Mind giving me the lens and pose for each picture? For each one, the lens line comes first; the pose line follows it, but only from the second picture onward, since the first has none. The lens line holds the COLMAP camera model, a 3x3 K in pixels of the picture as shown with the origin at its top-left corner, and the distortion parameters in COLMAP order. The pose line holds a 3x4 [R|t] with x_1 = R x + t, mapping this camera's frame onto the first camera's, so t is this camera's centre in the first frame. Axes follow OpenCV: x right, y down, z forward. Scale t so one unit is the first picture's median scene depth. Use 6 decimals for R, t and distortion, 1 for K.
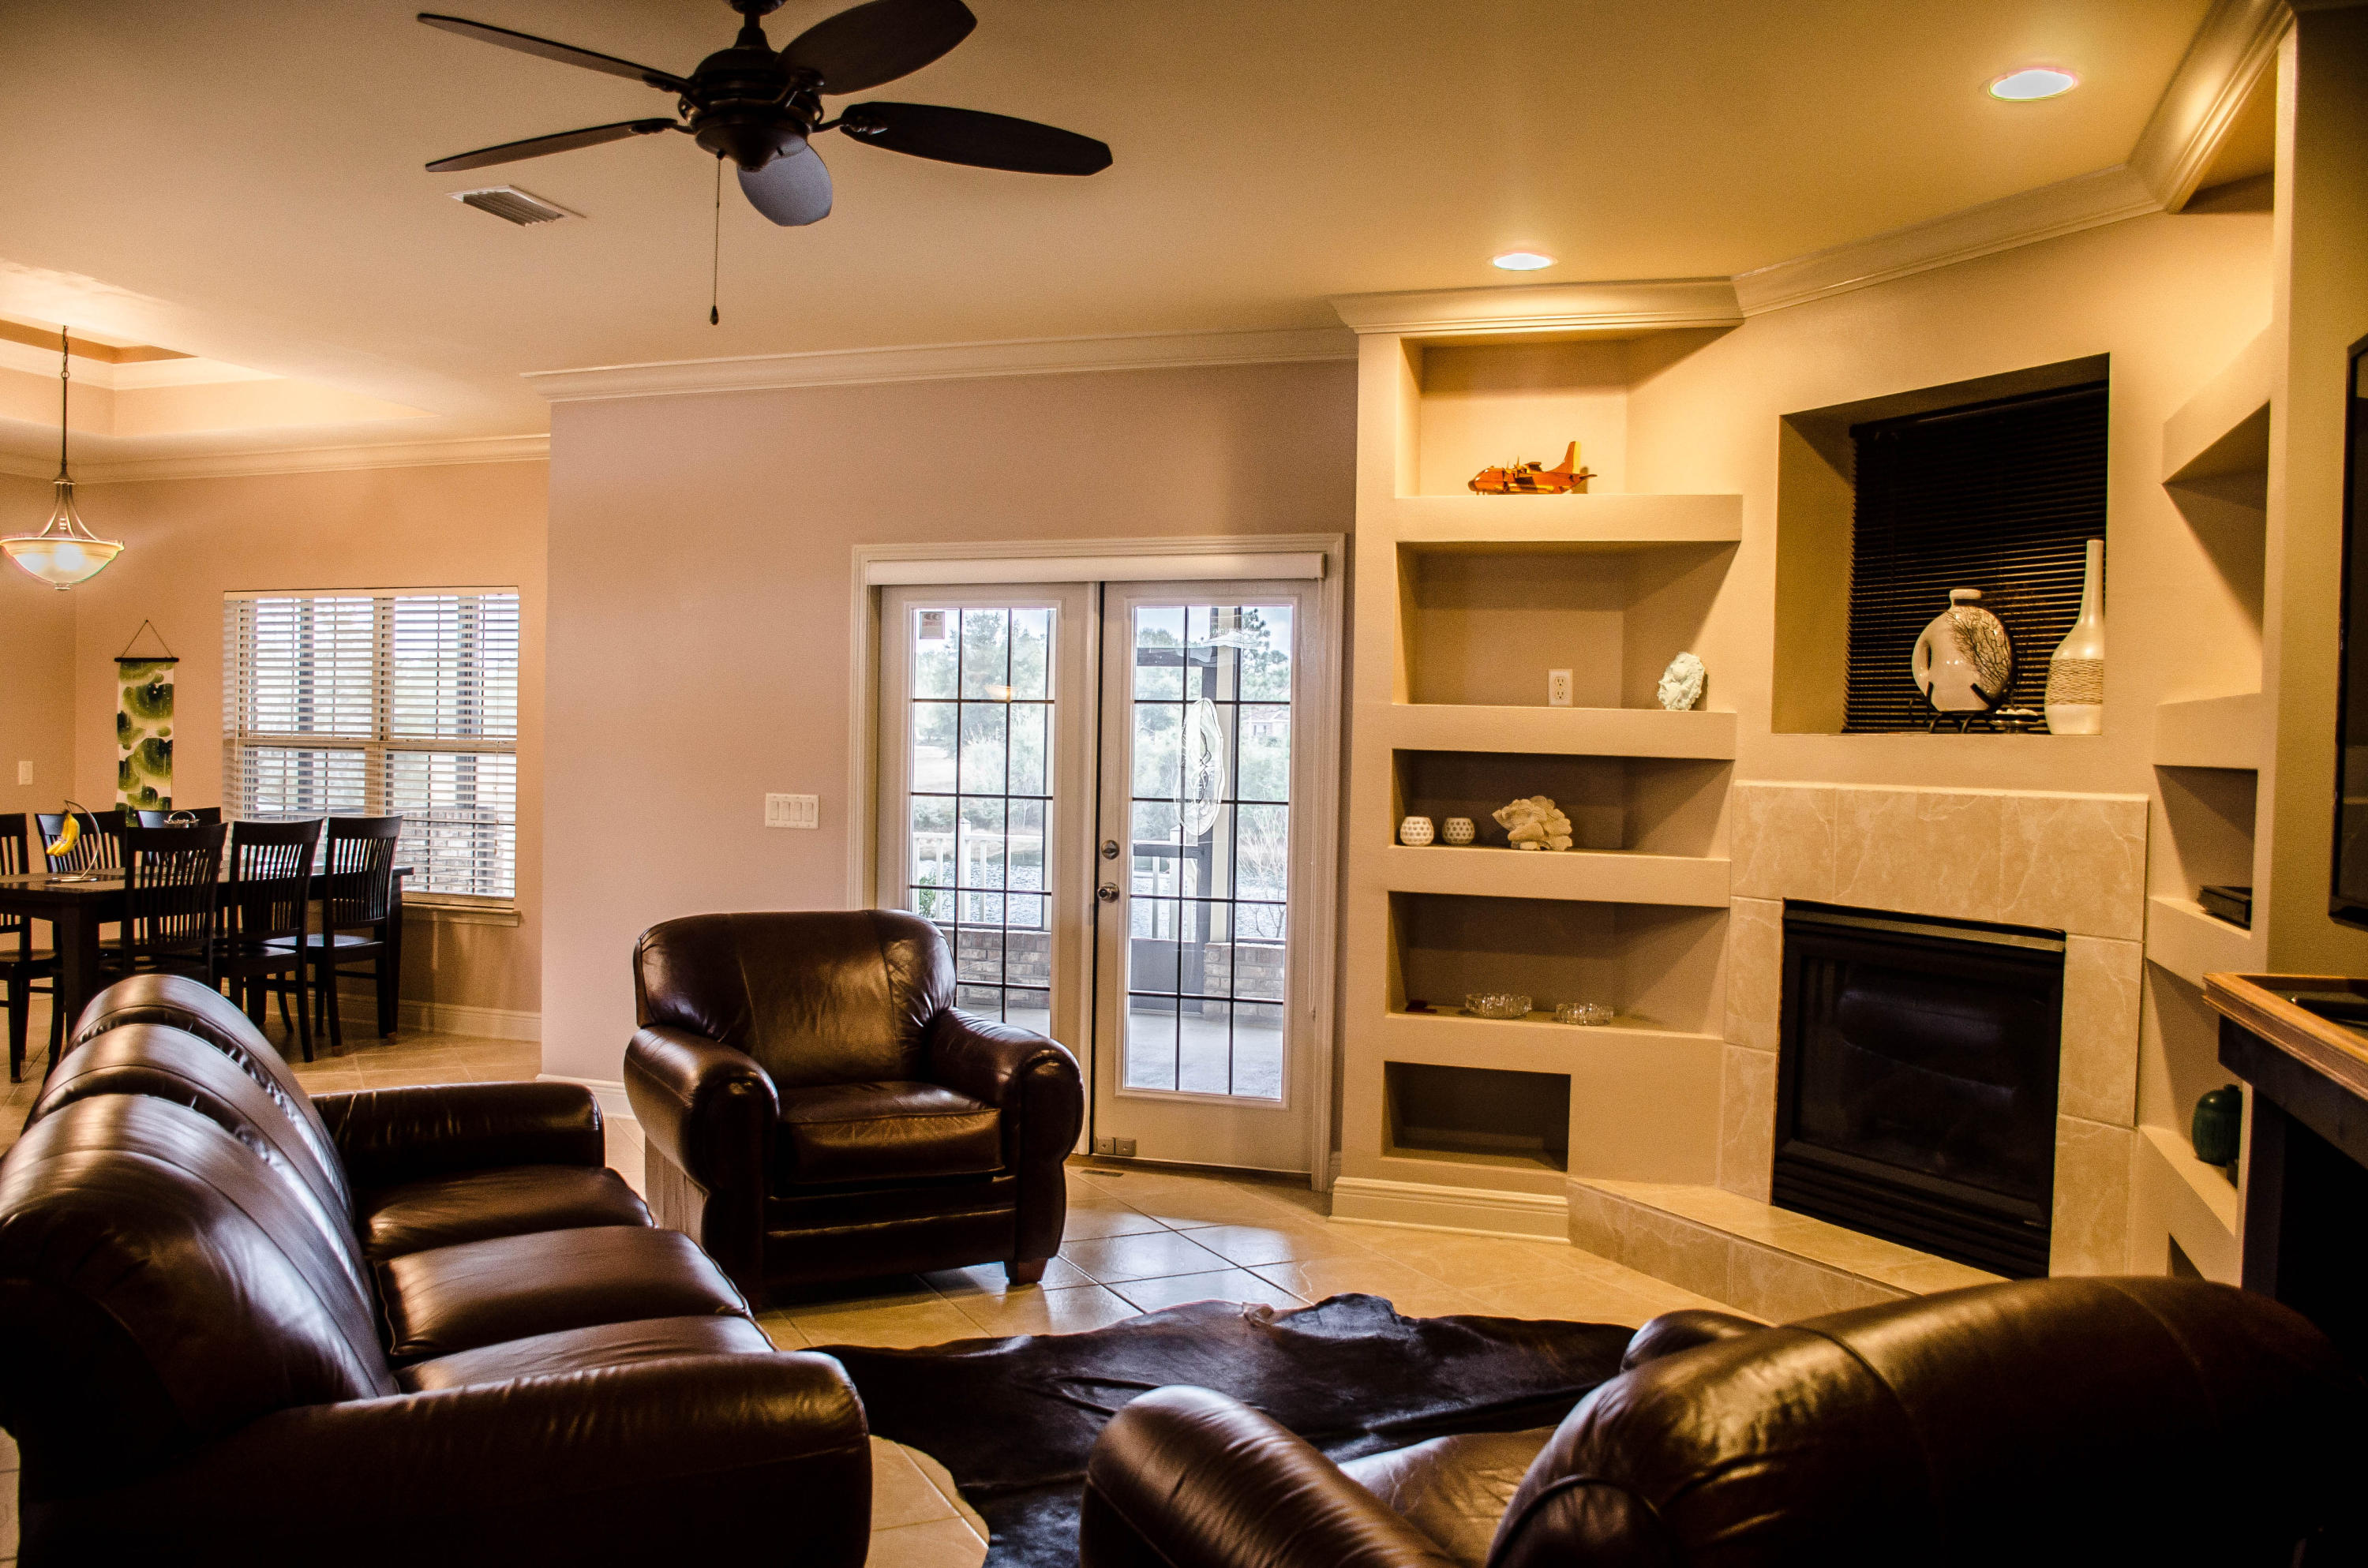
lens RADIAL K [[1846.2, 0, 1184.0], [0, 1846.2, 784.0], [0, 0, 1]] dist [-0.148879, 0.111510]
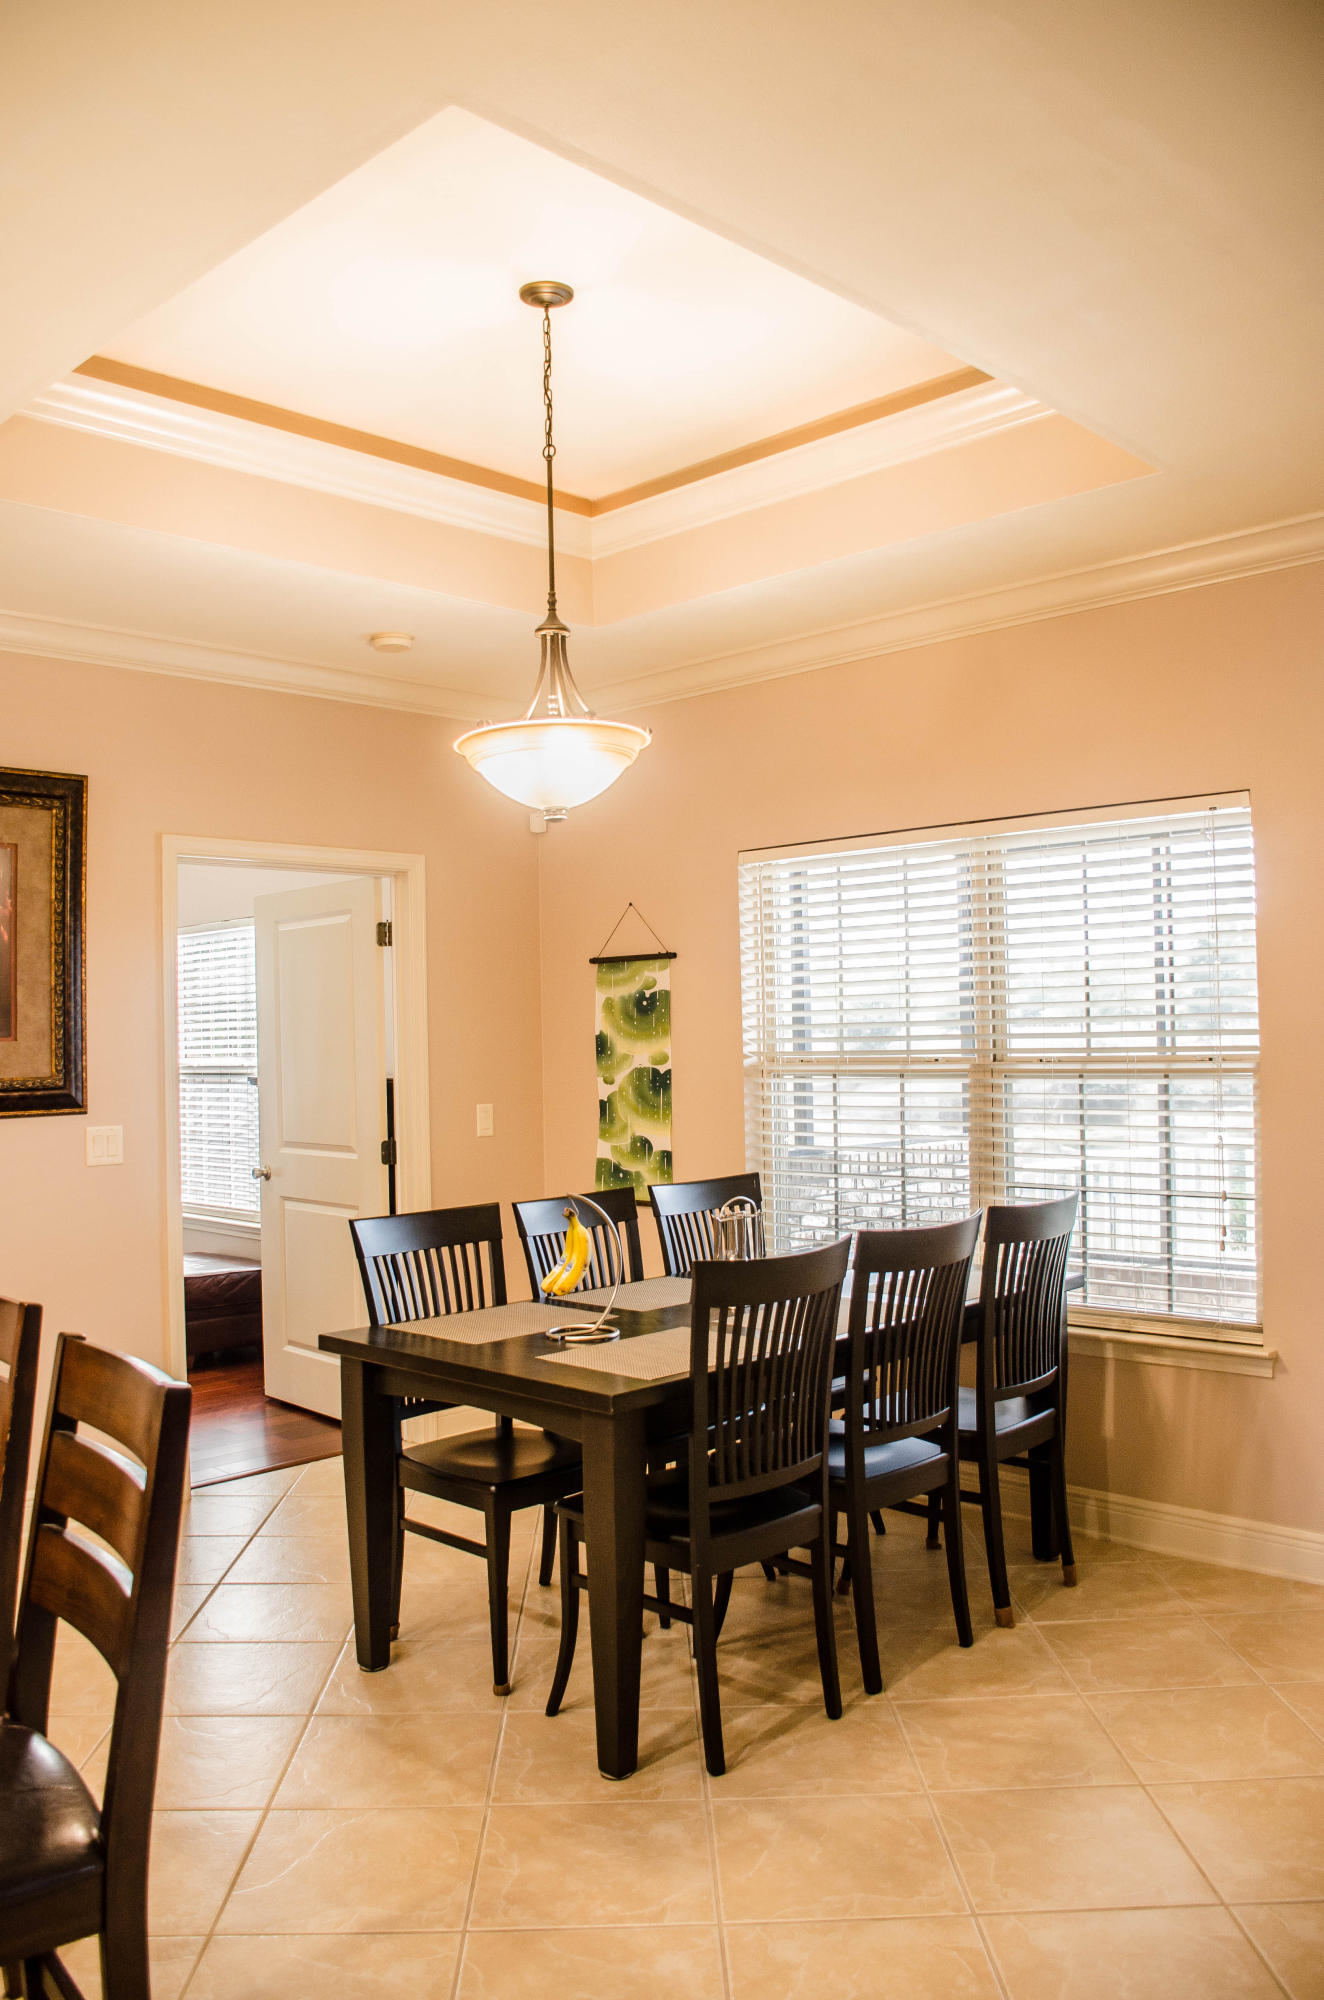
lens RADIAL K [[1559.5, 0, 662.0], [0, 1559.5, 1000.0], [0, 0, 1]] dist [-0.148879, 0.111510]
pose [[0.900274, -0.047523, -0.432722, -0.303191], [0.025894, 0.998109, -0.055743, -0.017798], [0.434553, 0.038979, 0.899802, 0.441607]]
